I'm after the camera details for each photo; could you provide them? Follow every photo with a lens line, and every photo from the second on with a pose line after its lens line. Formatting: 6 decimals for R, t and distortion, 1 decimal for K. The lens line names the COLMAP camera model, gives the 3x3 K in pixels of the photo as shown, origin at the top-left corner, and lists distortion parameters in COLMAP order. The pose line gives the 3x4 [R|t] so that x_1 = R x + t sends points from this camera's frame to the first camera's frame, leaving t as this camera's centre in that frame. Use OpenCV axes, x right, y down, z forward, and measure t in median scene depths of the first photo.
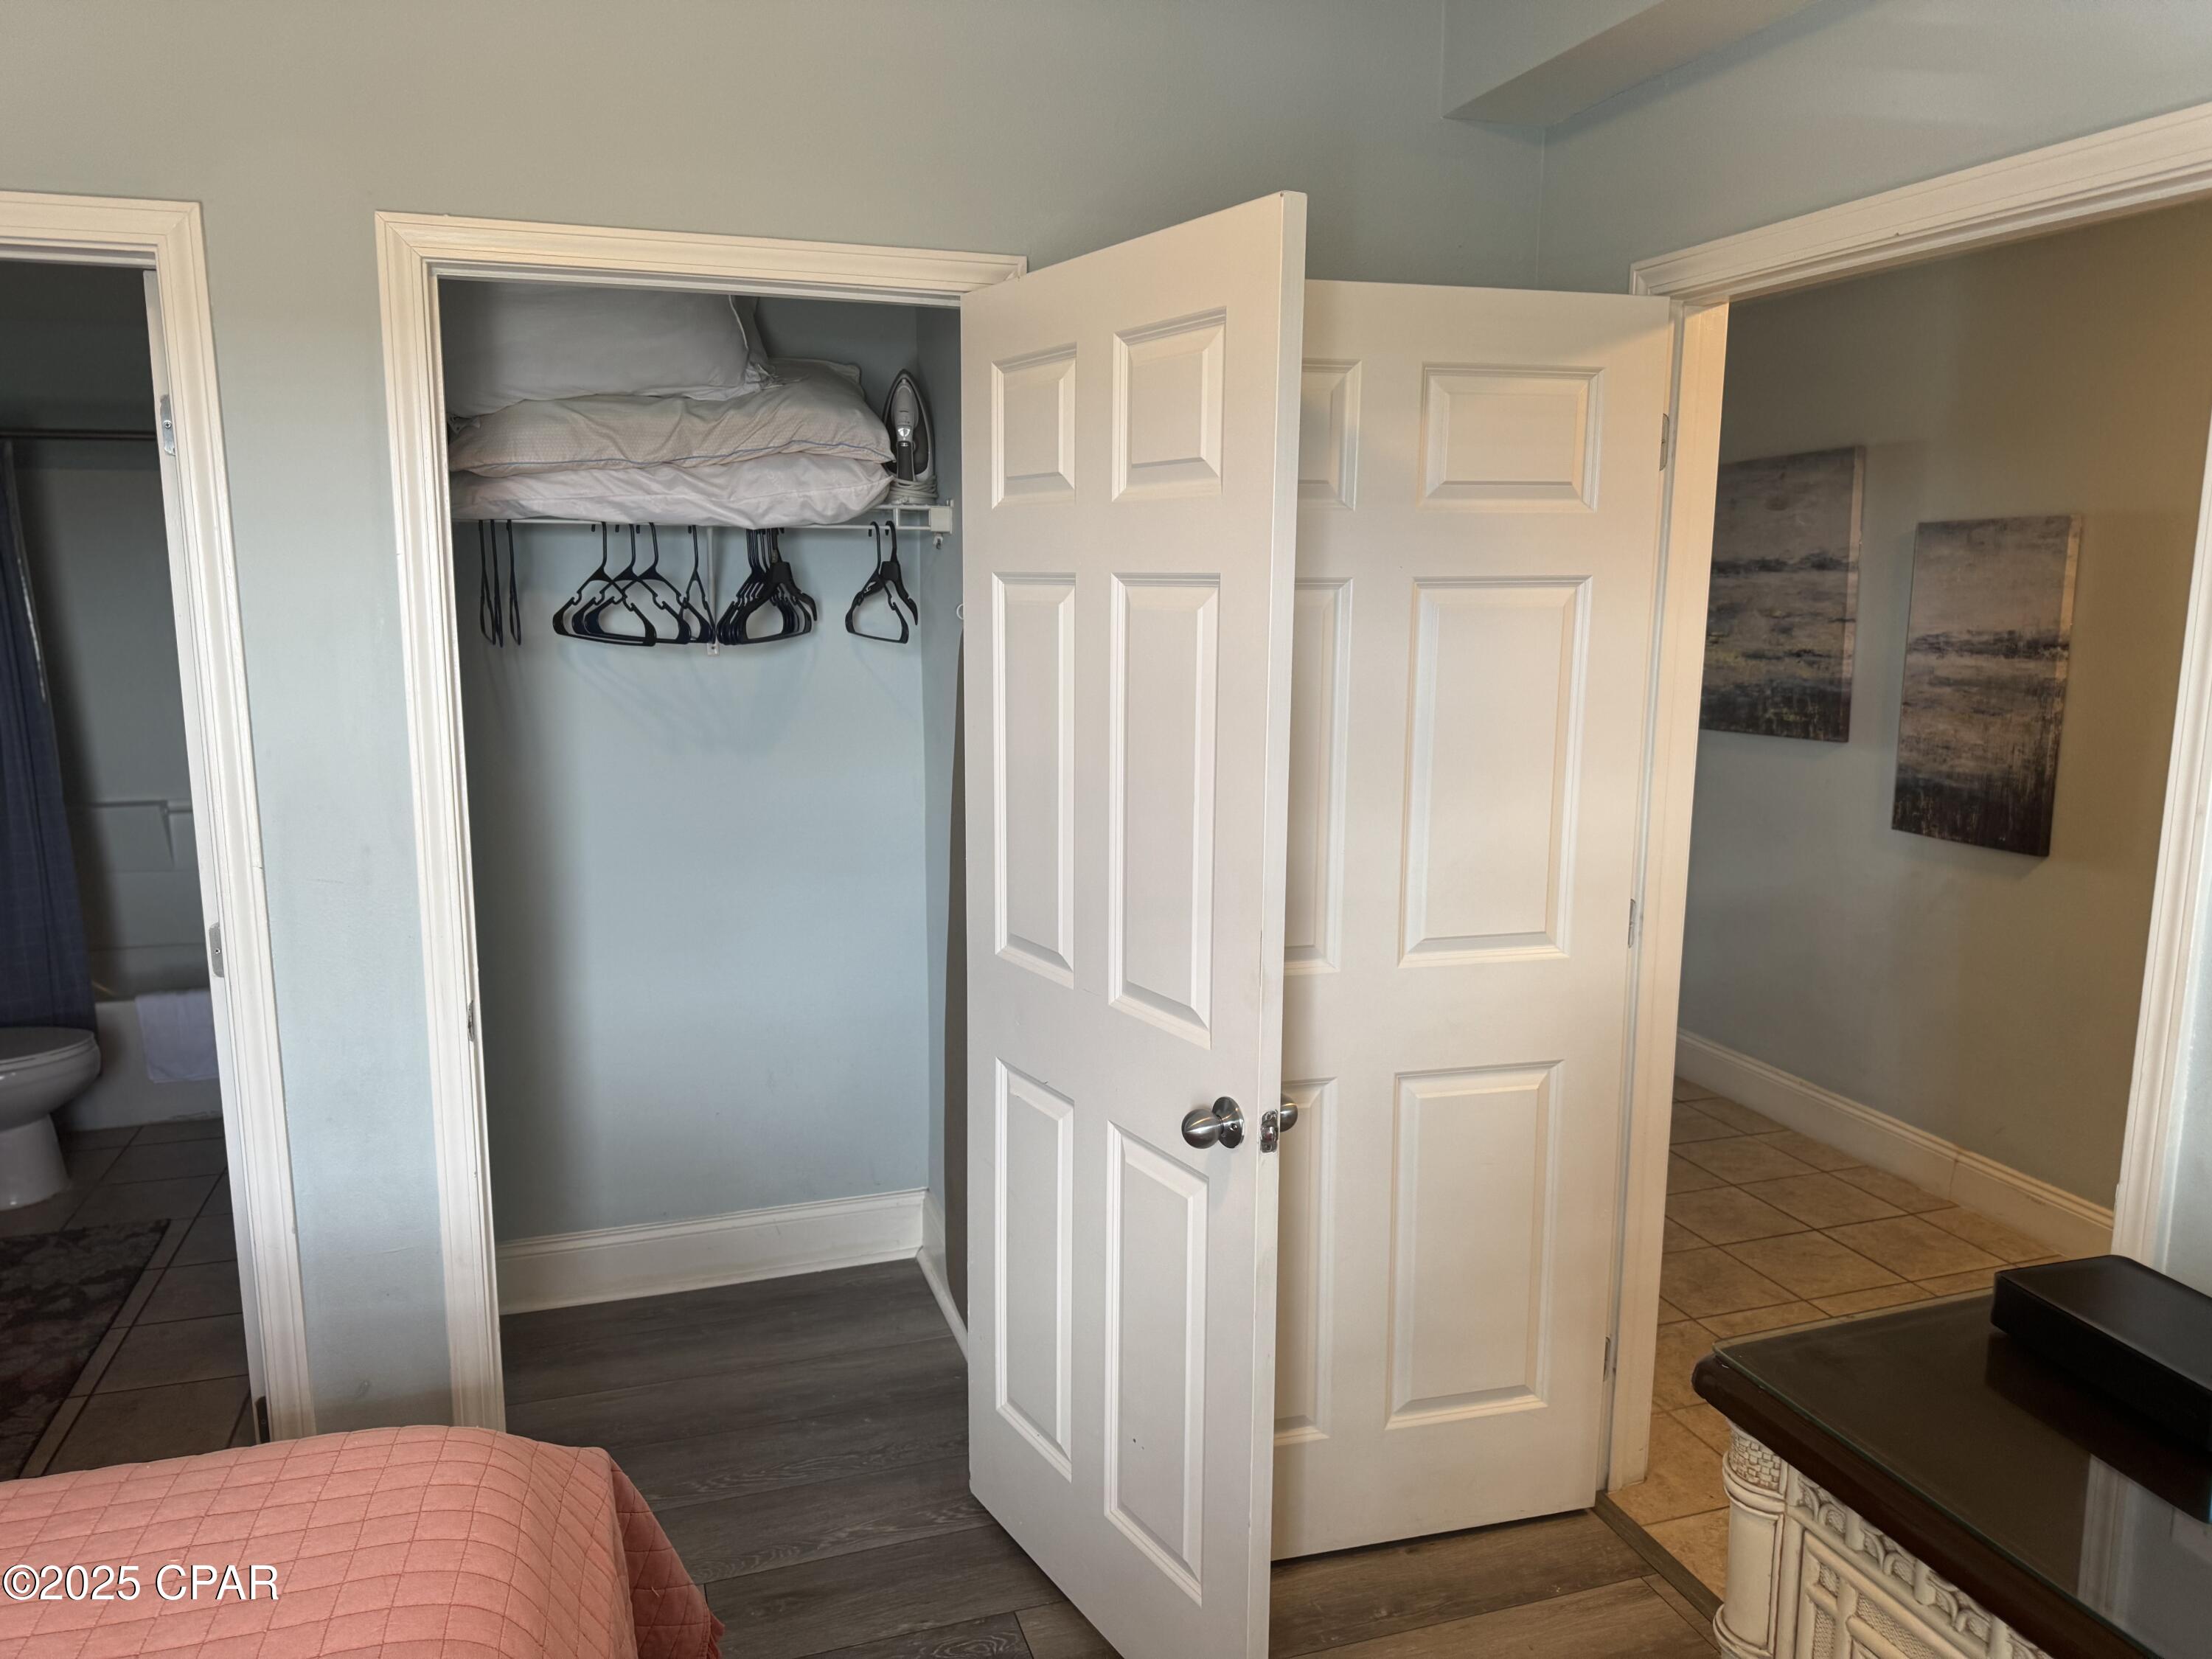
lens RADIAL K [[1557.7, 0, 1107.2], [0, 1557.7, 832.5], [0, 0, 1]] dist [0.051215, -0.065937]
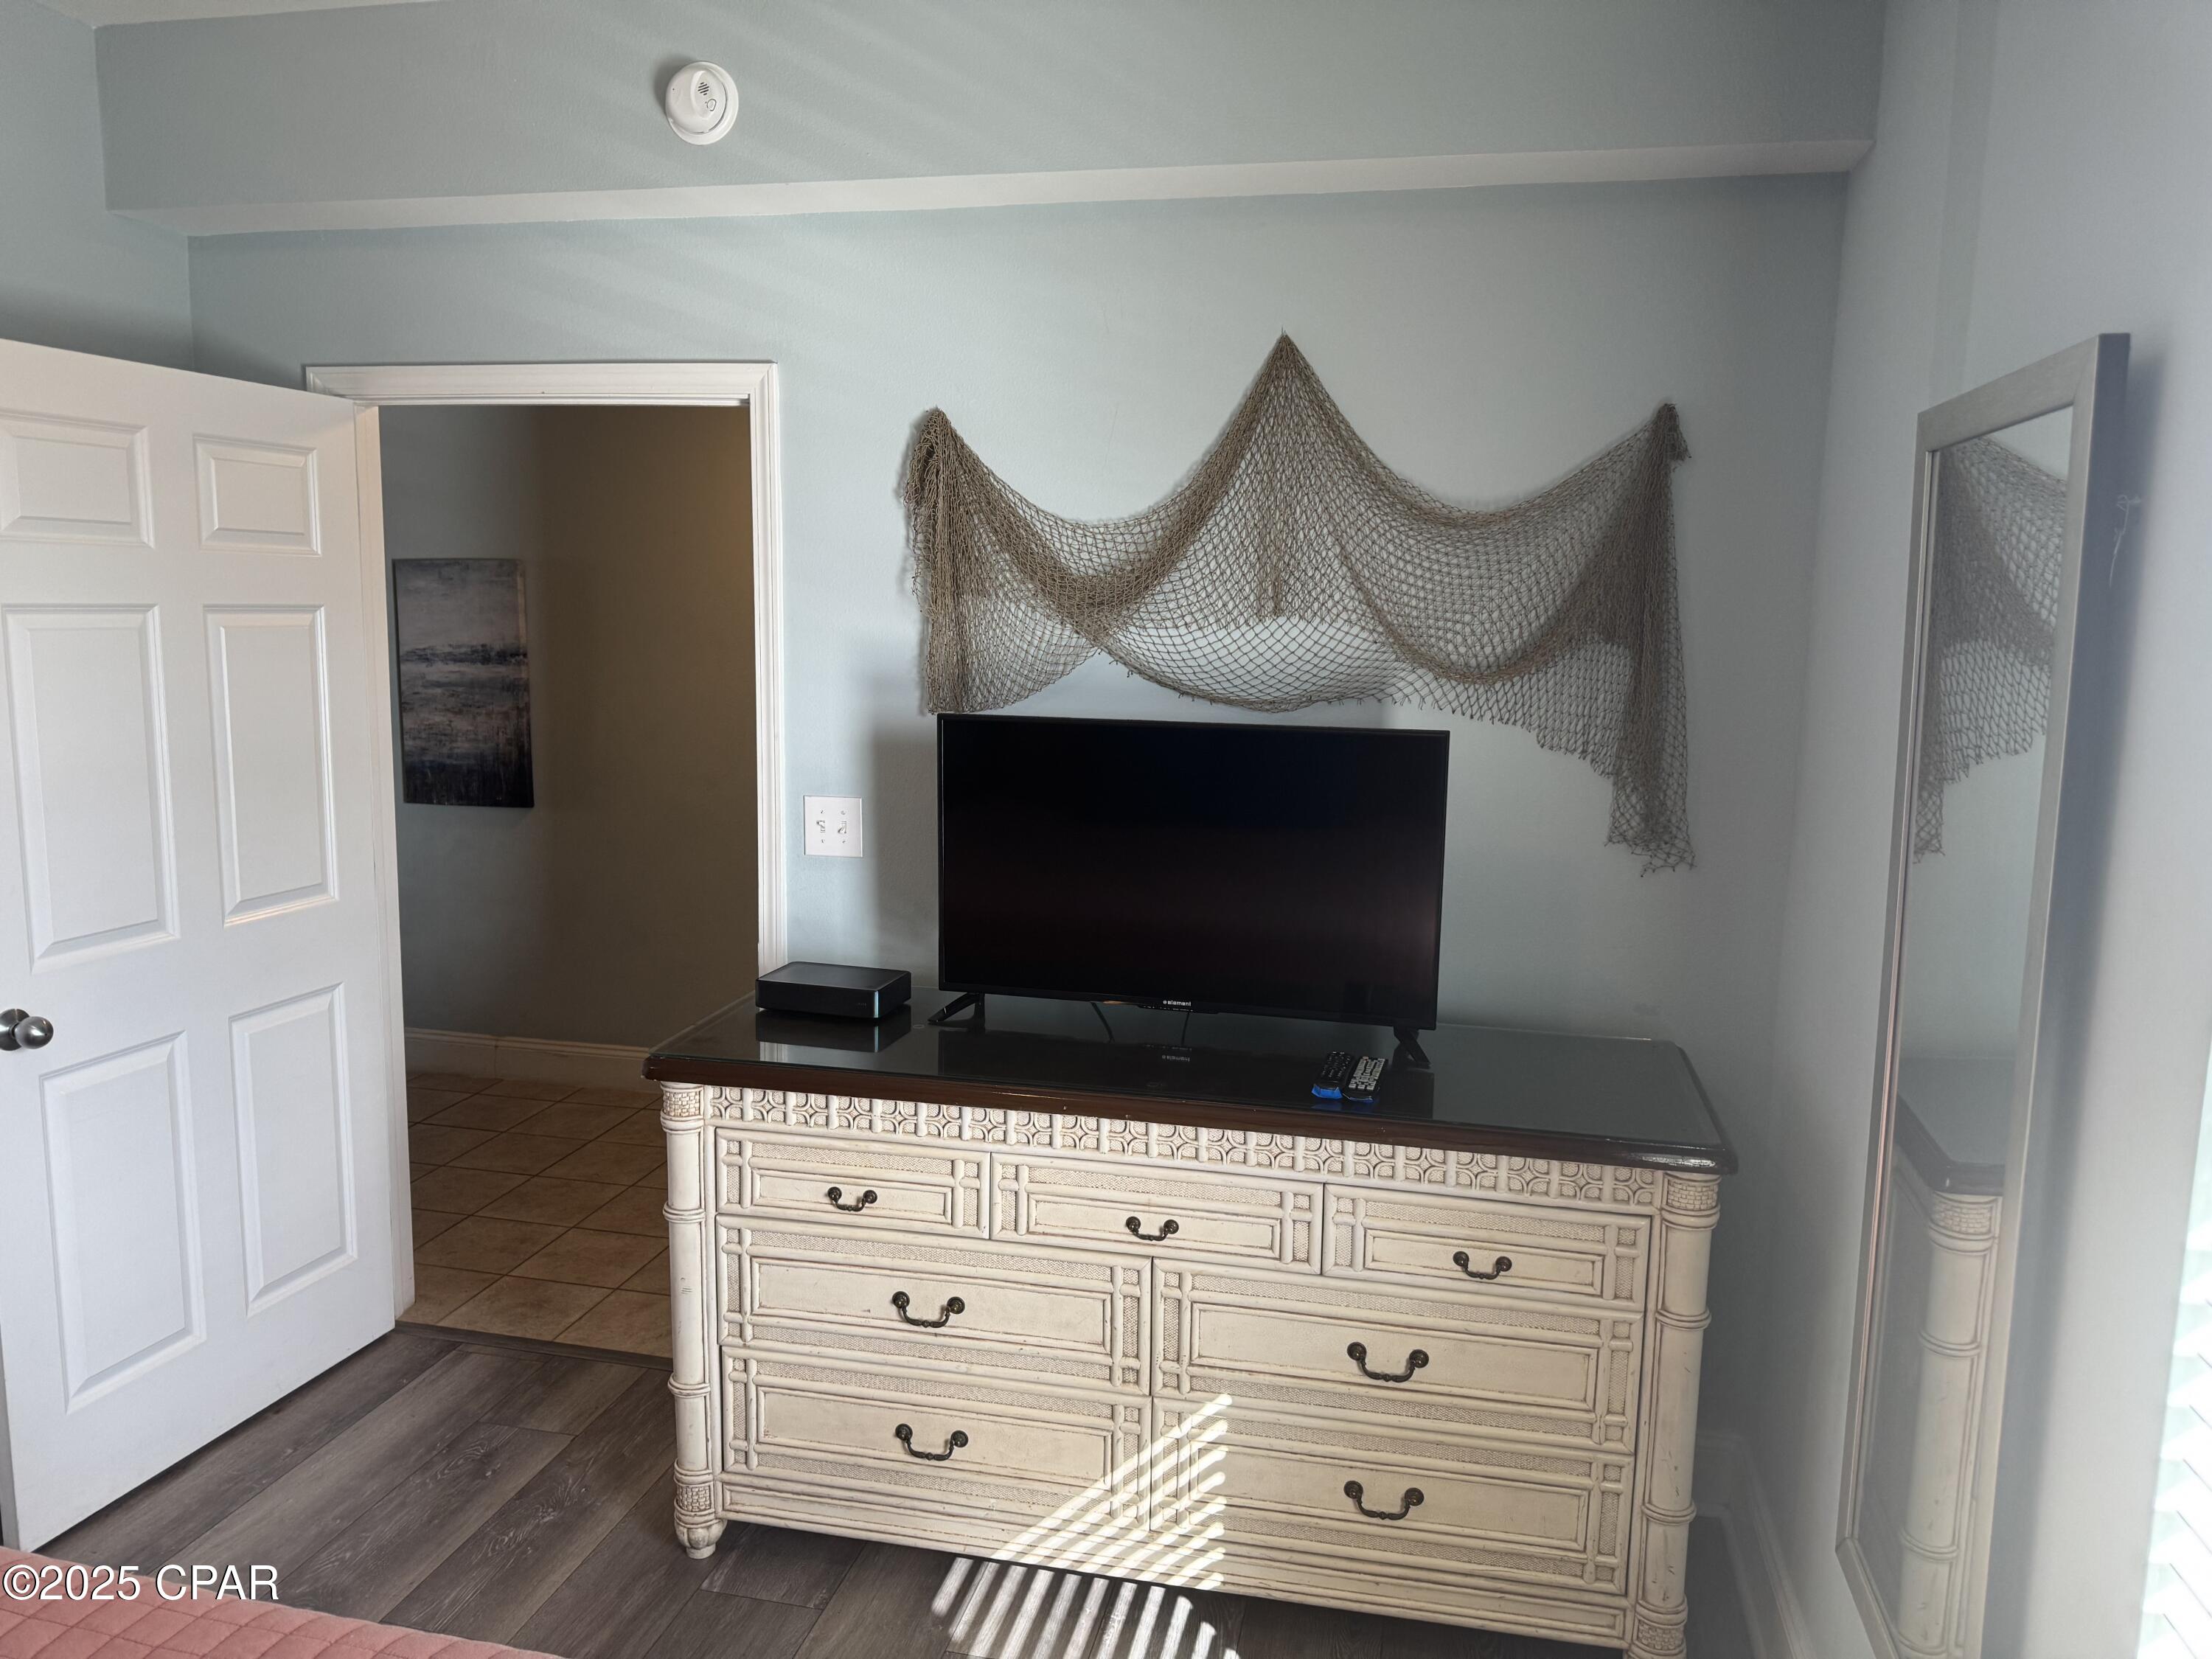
lens RADIAL K [[1557.7, 0, 1107.2], [0, 1557.7, 832.5], [0, 0, 1]] dist [0.051215, -0.065937]
pose [[0.508233, -0.118515, 0.853026, -0.319824], [0.127268, 0.989947, 0.061712, 0.016530], [-0.851764, 0.077199, 0.518206, -0.139215]]
